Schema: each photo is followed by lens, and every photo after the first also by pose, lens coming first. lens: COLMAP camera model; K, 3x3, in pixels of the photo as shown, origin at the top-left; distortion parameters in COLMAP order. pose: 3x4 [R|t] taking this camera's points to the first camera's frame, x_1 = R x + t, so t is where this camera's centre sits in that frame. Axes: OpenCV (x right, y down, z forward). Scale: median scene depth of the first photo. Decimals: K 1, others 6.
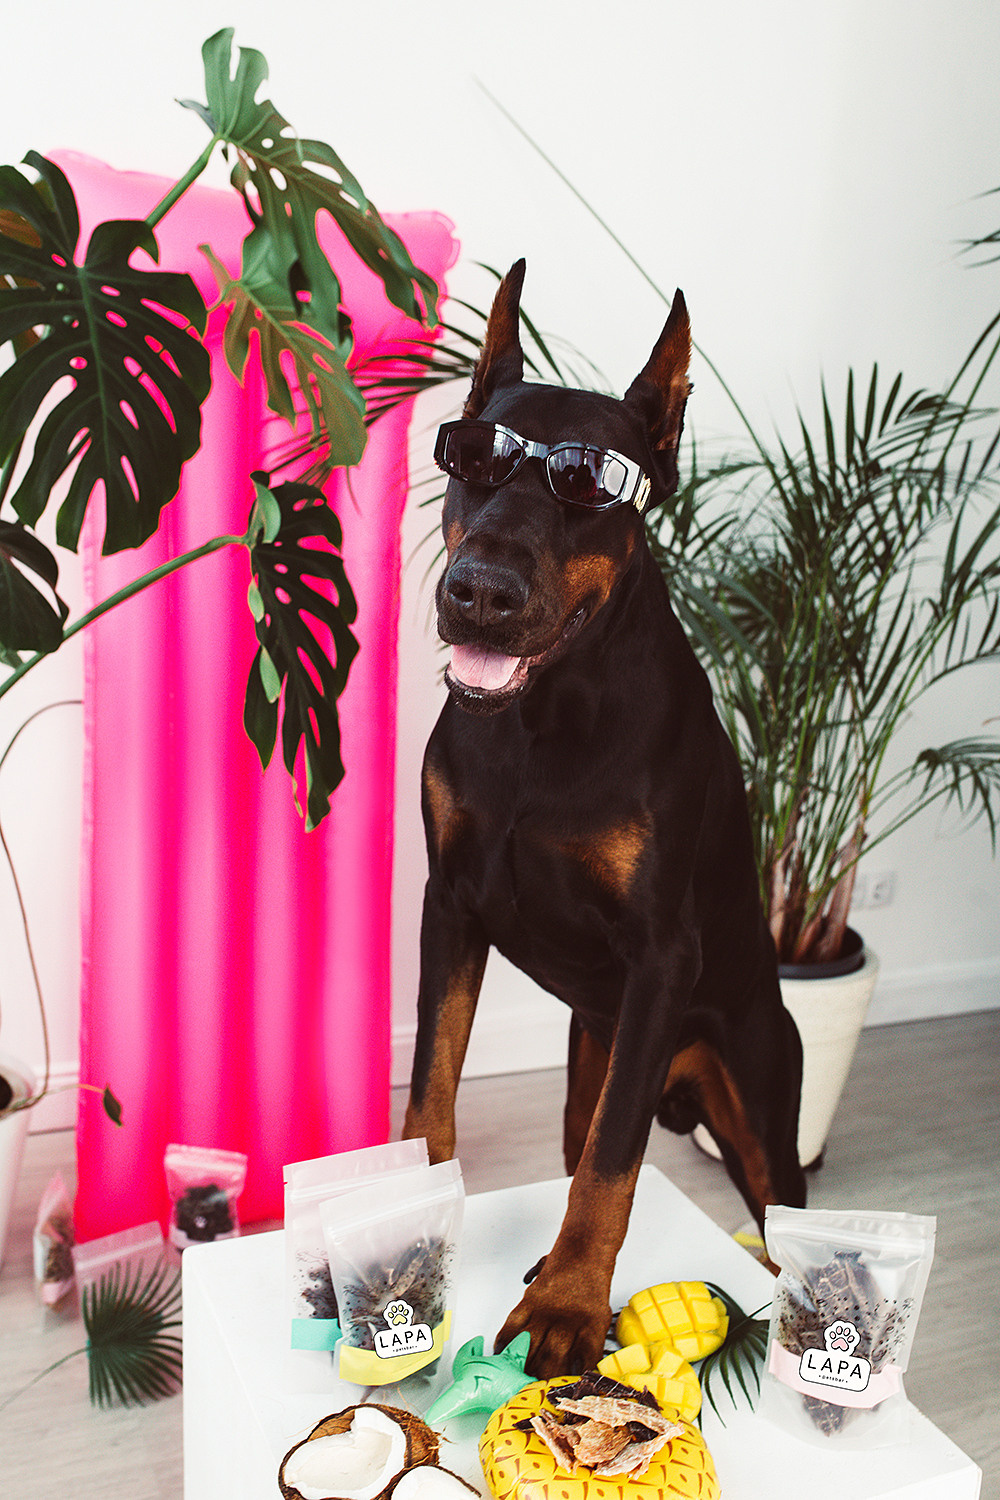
lens RADIAL K [[1569.3, 0, 478.5], [0, 1569.3, 767.9], [0, 0, 1]] dist [-0.025338, 0.000000]
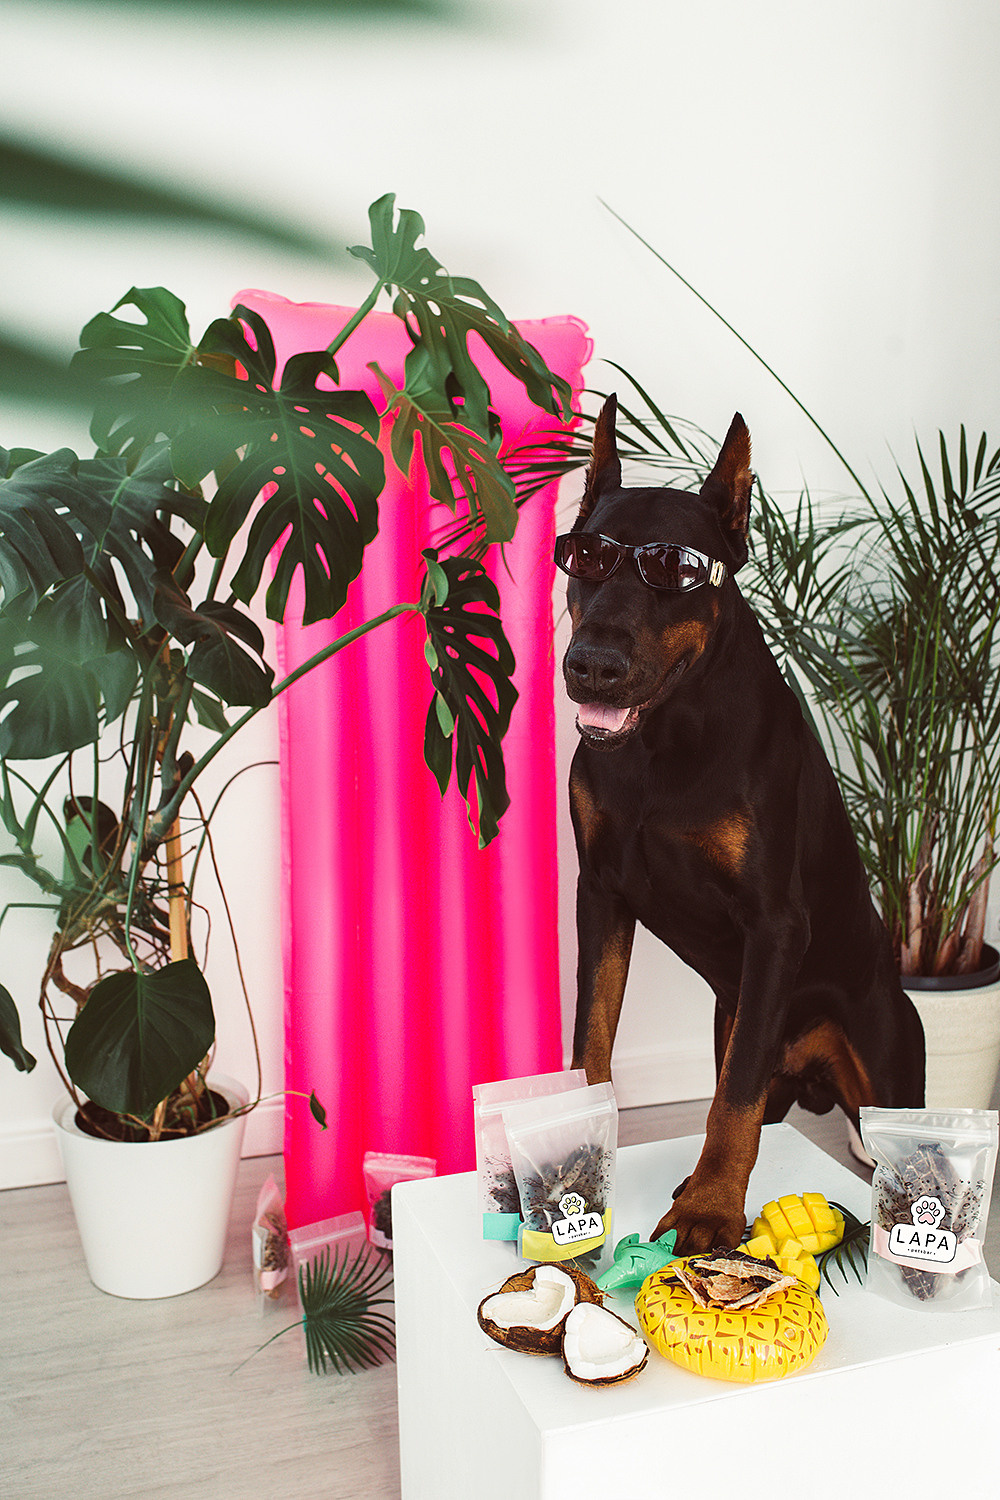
lens RADIAL K [[1569.3, 0, 507.2], [0, 1569.3, 748.9], [0, 0, 1]] dist [-0.025338, 0.000000]
pose [[0.995391, -0.044805, -0.084793, 0.016110], [0.039591, 0.997277, -0.062212, 0.042475], [0.087349, 0.058568, 0.994455, -0.190650]]
